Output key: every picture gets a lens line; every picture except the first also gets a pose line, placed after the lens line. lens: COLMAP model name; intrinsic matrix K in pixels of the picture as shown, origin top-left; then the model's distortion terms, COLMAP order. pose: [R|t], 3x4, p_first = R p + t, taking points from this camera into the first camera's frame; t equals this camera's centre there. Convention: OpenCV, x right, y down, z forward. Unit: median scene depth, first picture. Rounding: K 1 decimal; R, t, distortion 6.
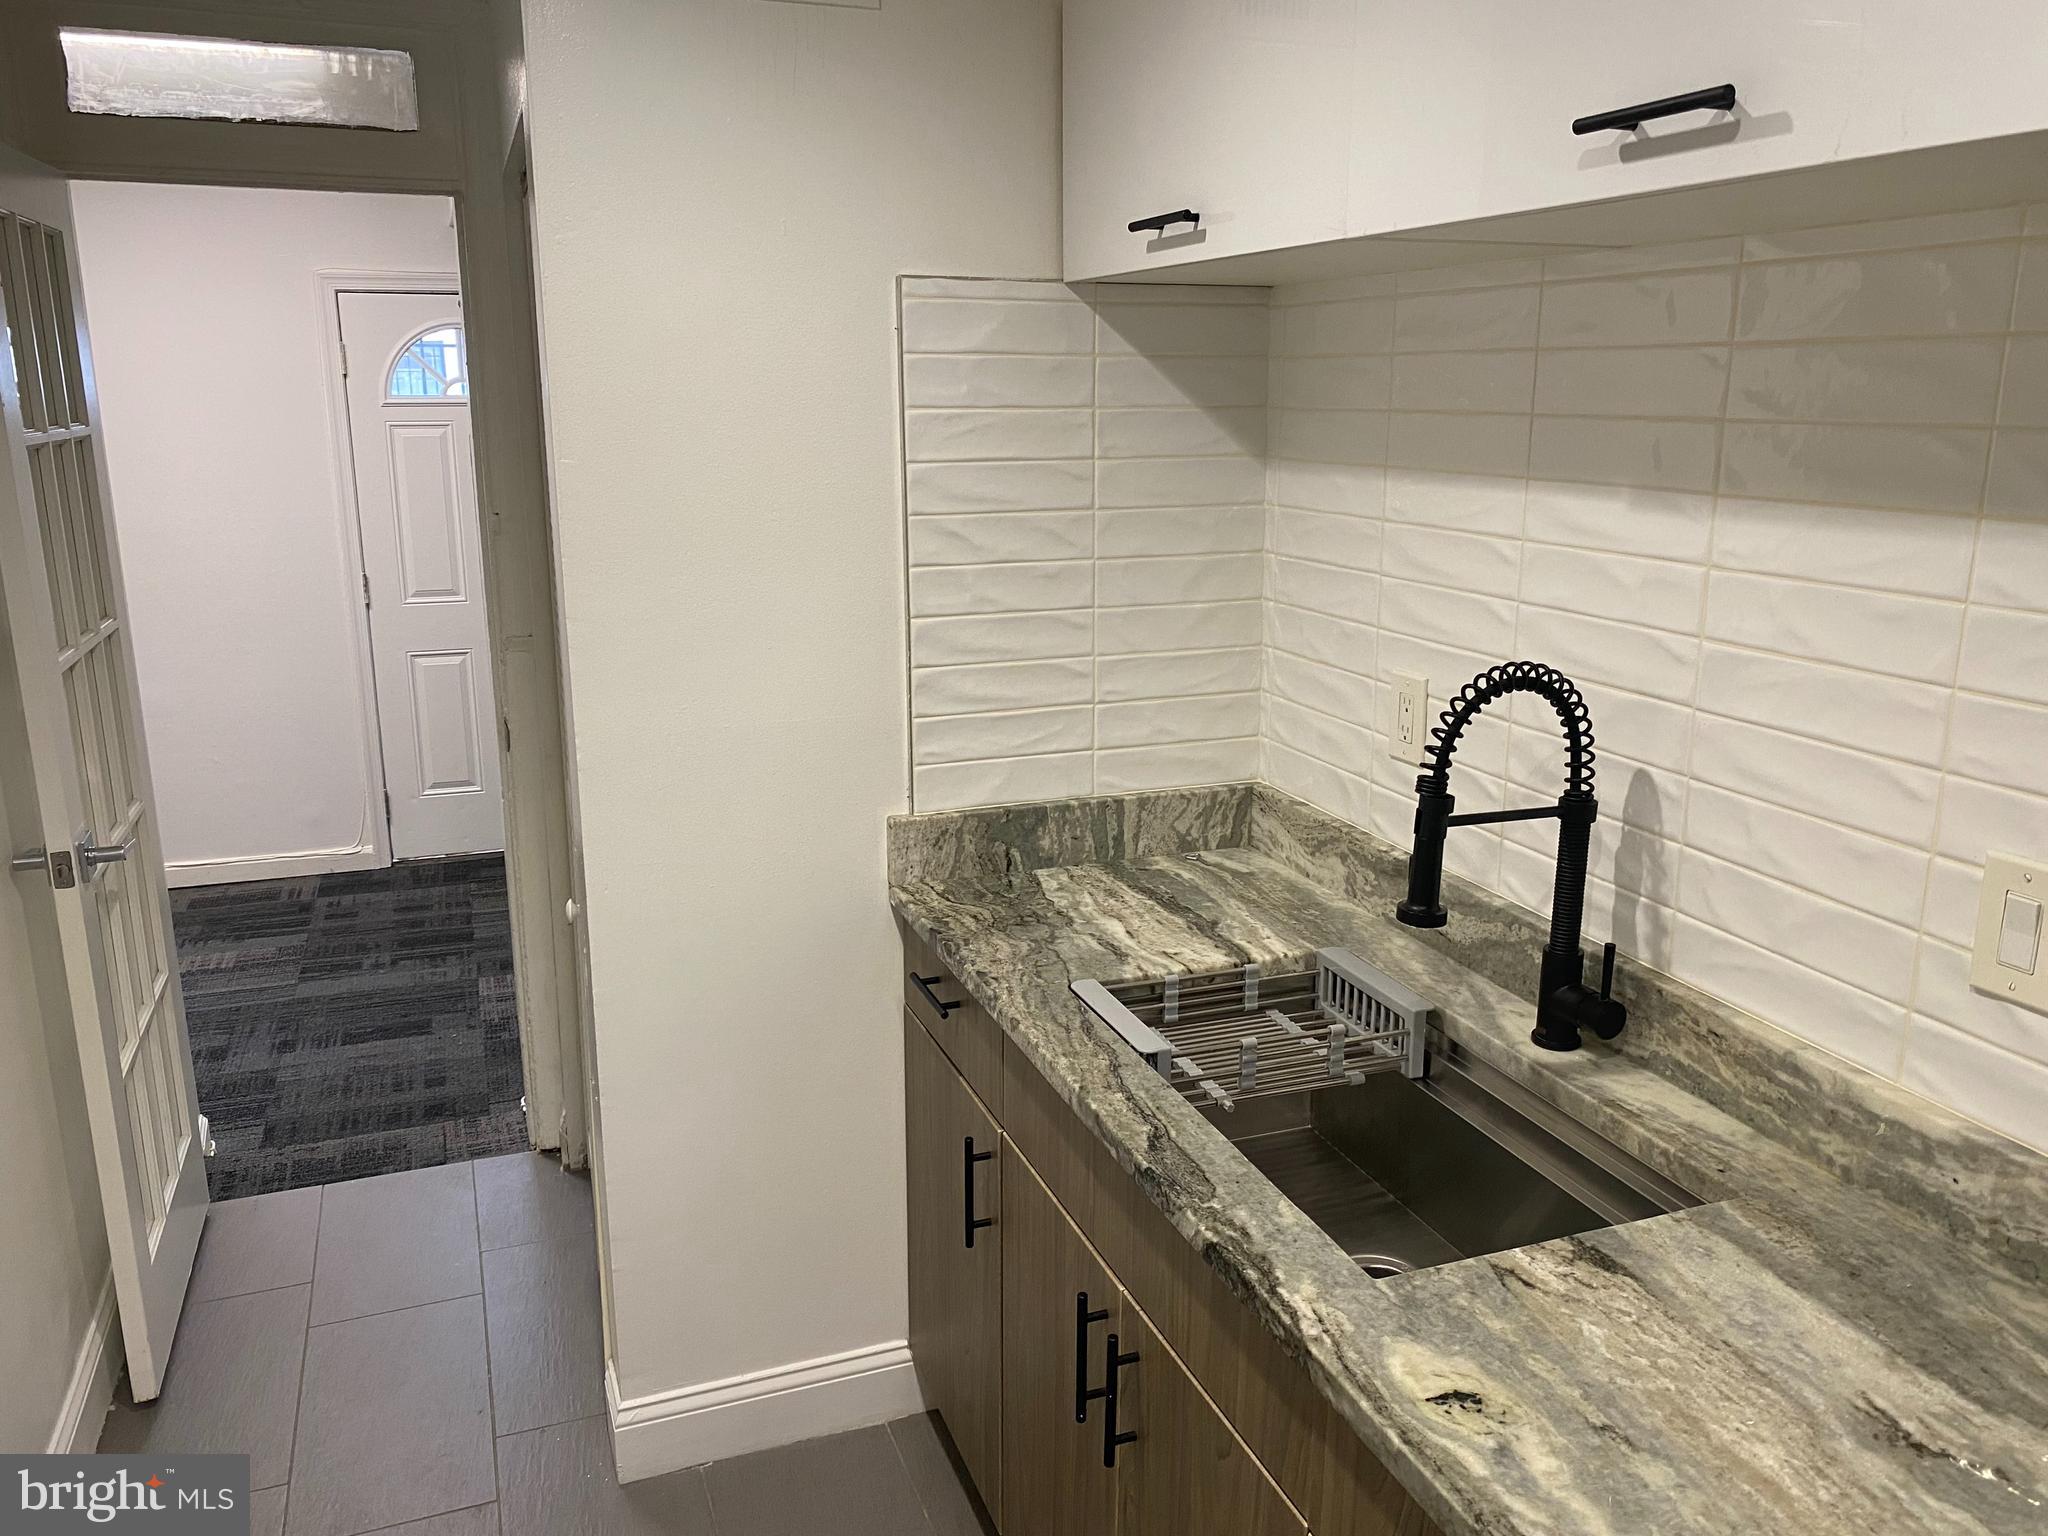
lens RADIAL K [[1563.4, 0, 1024.0], [0, 1563.4, 768.0], [0, 0, 1]] dist [0.003862, 0.000429]
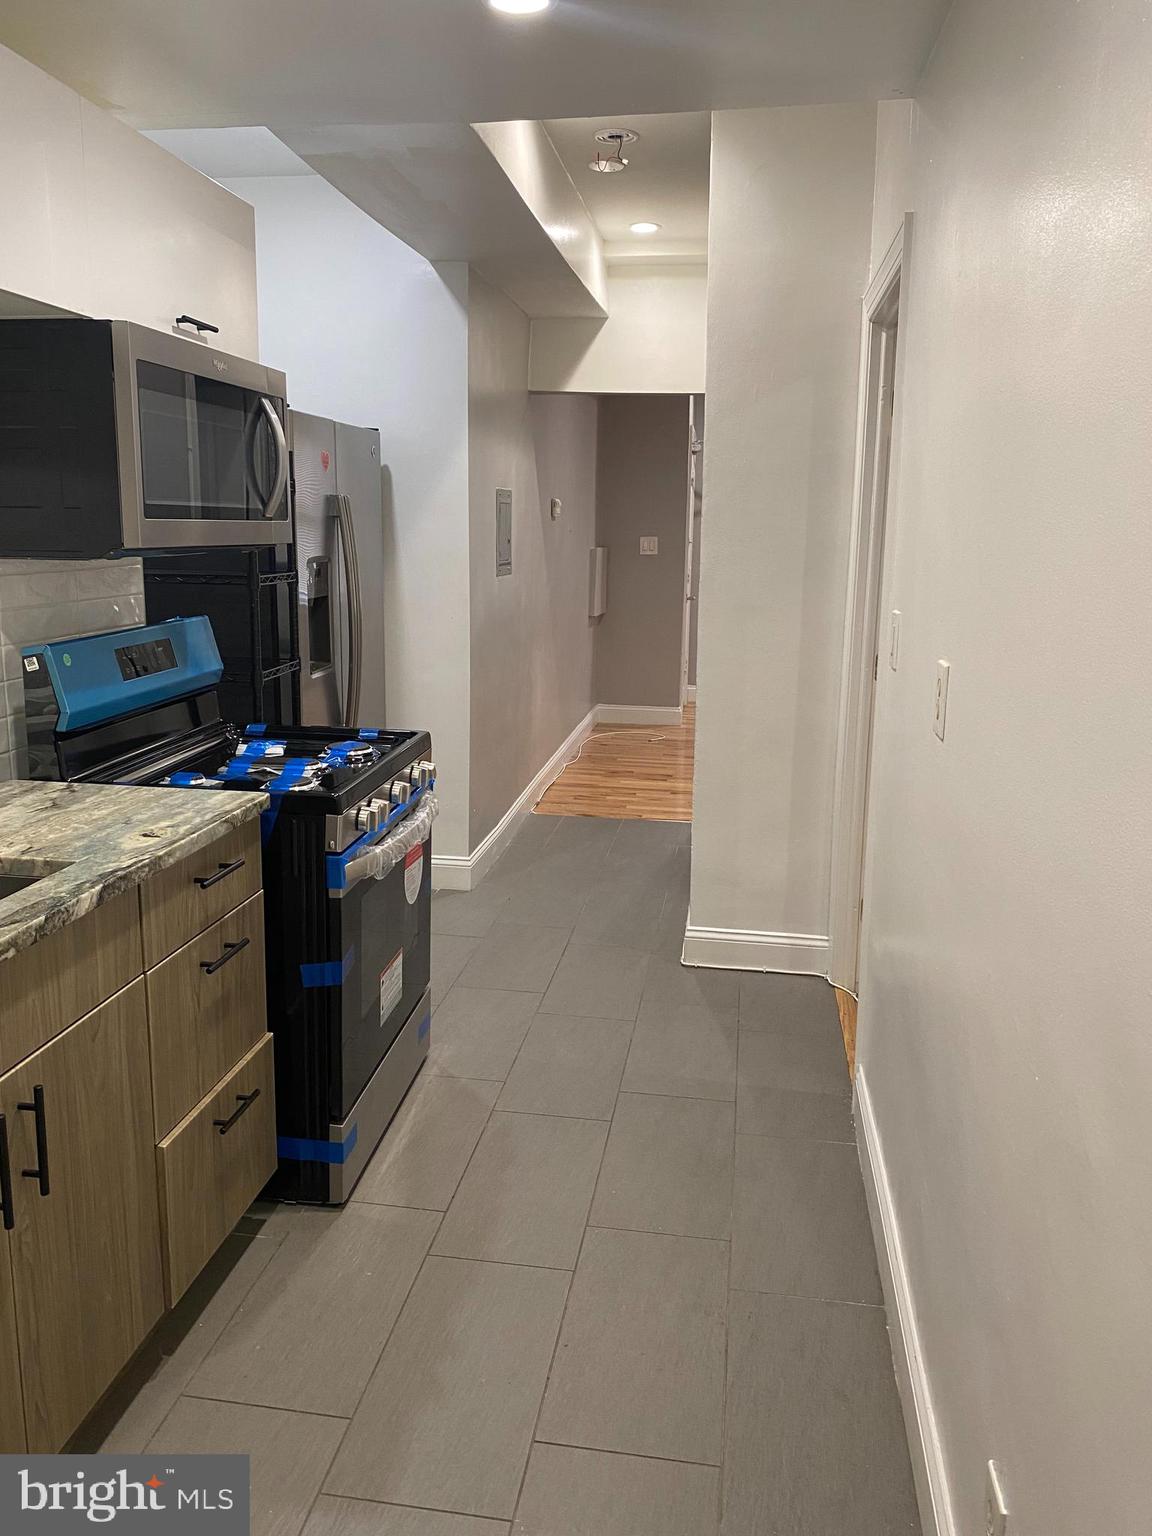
lens RADIAL K [[1176.1, 0, 576.0], [0, 1176.1, 768.0], [0, 0, 1]] dist [-0.037427, 0.006254]
pose [[-0.873692, -0.109086, 0.474091, -0.726170], [0.103725, 0.910354, 0.400621, -0.202539], [-0.475292, 0.399195, -0.784054, 1.395023]]
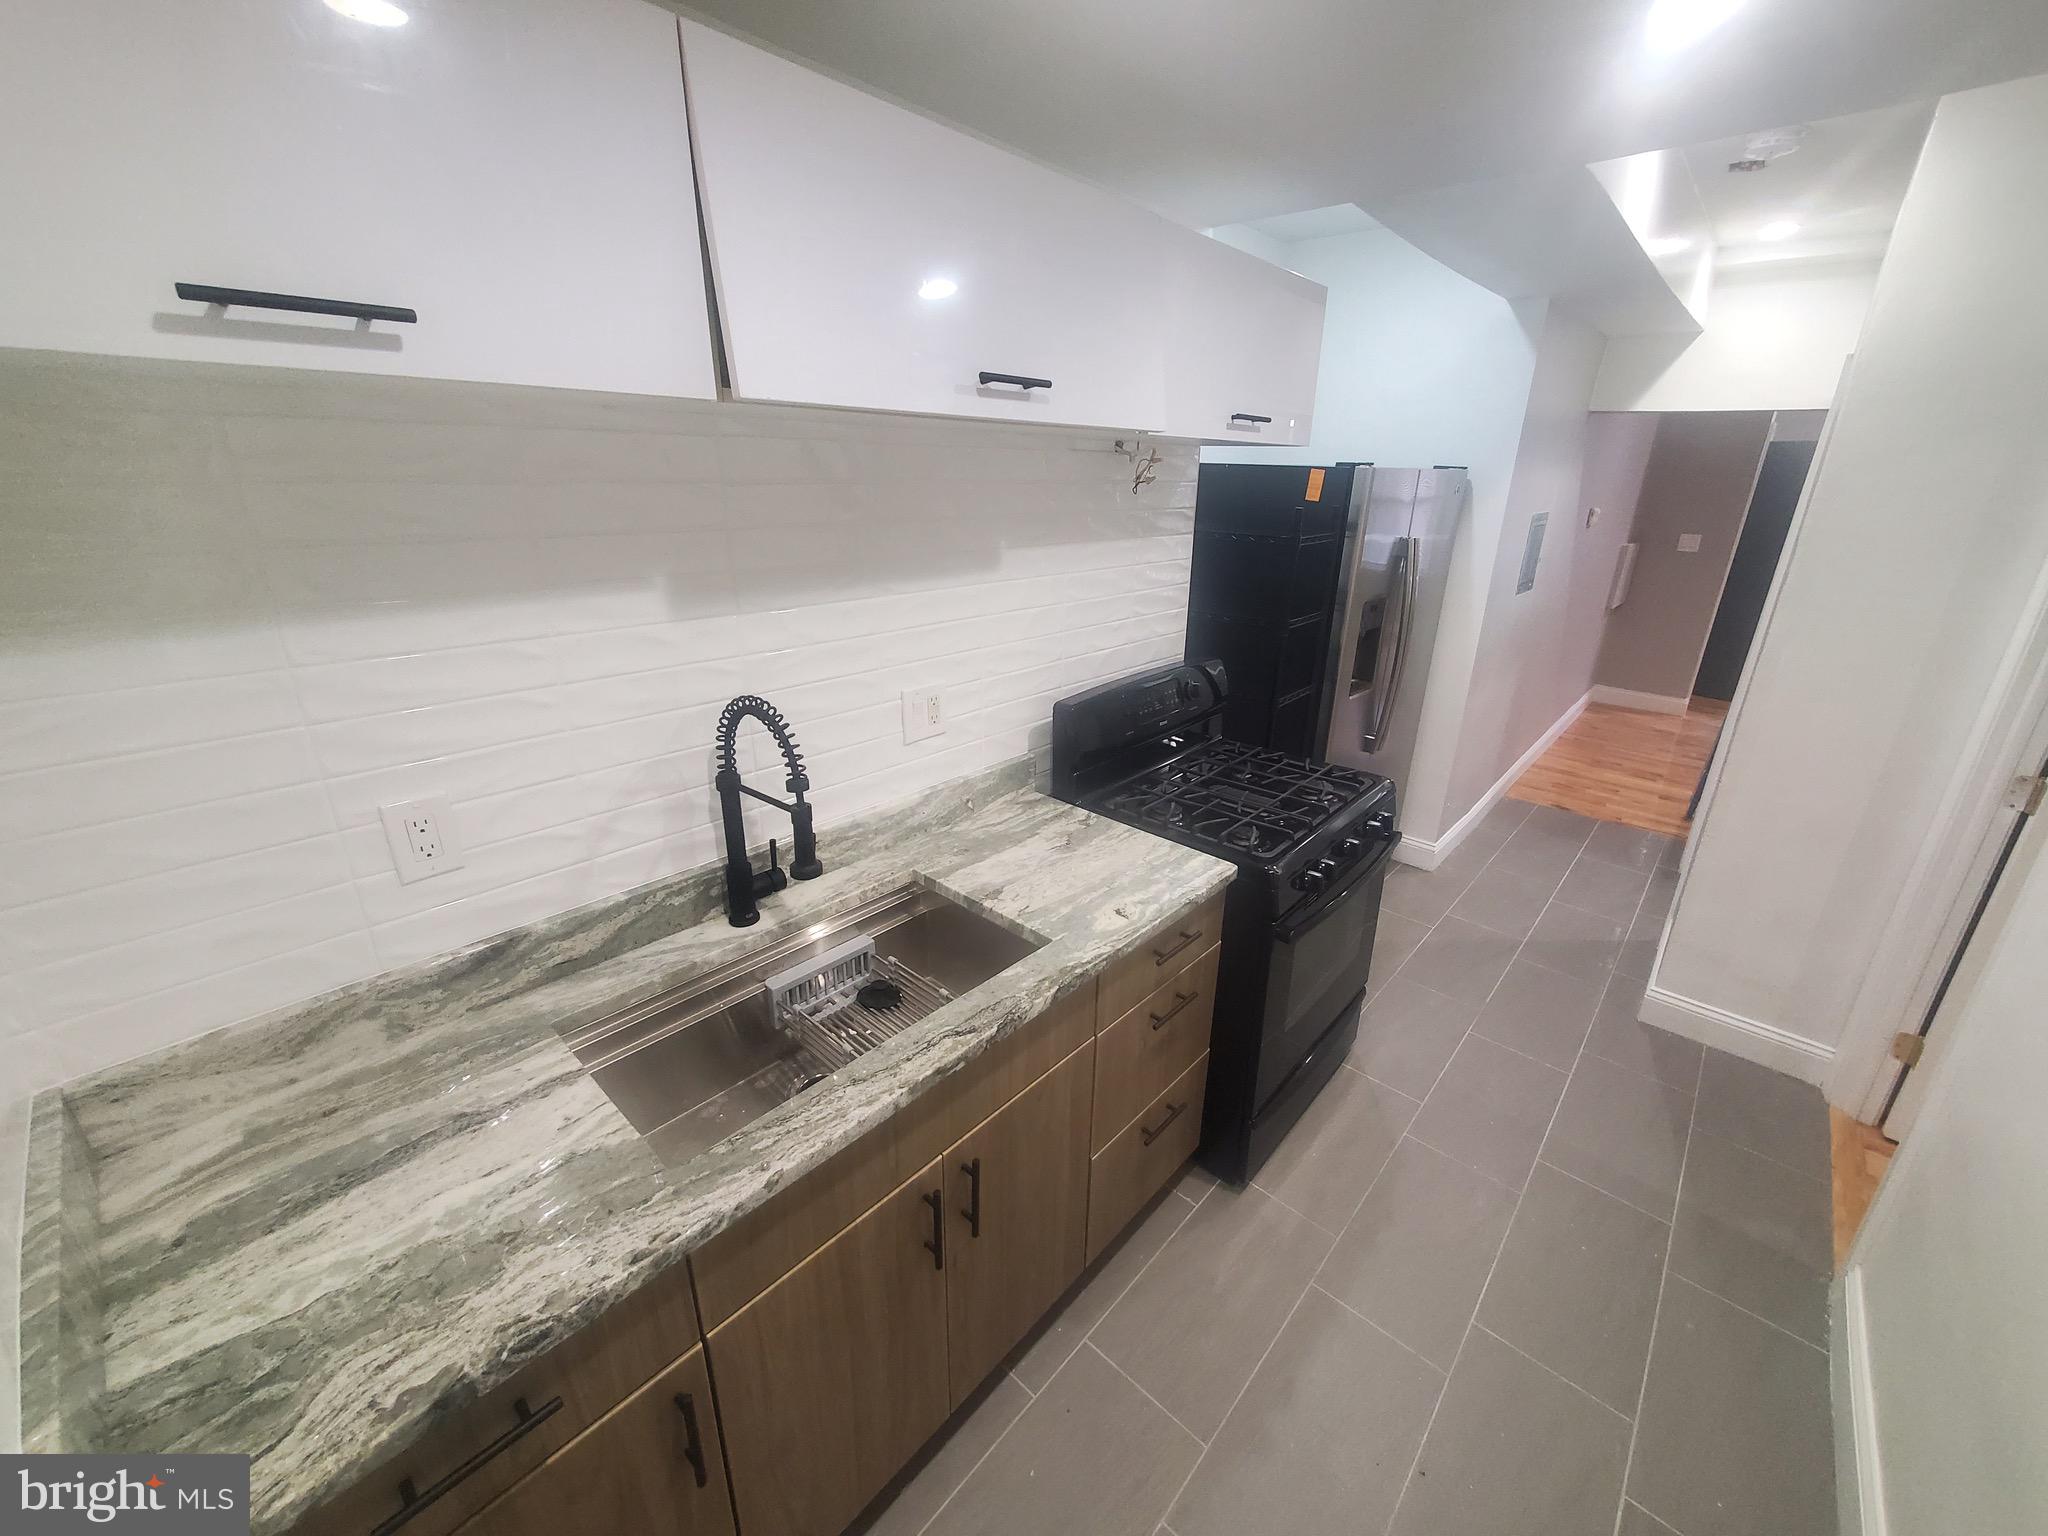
lens RADIAL K [[809.4, 0, 1058.3], [0, 809.4, 758.9], [0, 0, 1]] dist [0.003483, 0.000515]
pose [[-0.472033, -0.311542, 0.824697, -0.495356], [0.187664, 0.878525, 0.439290, -0.304841], [-0.861375, 0.362125, -0.356228, 1.041777]]
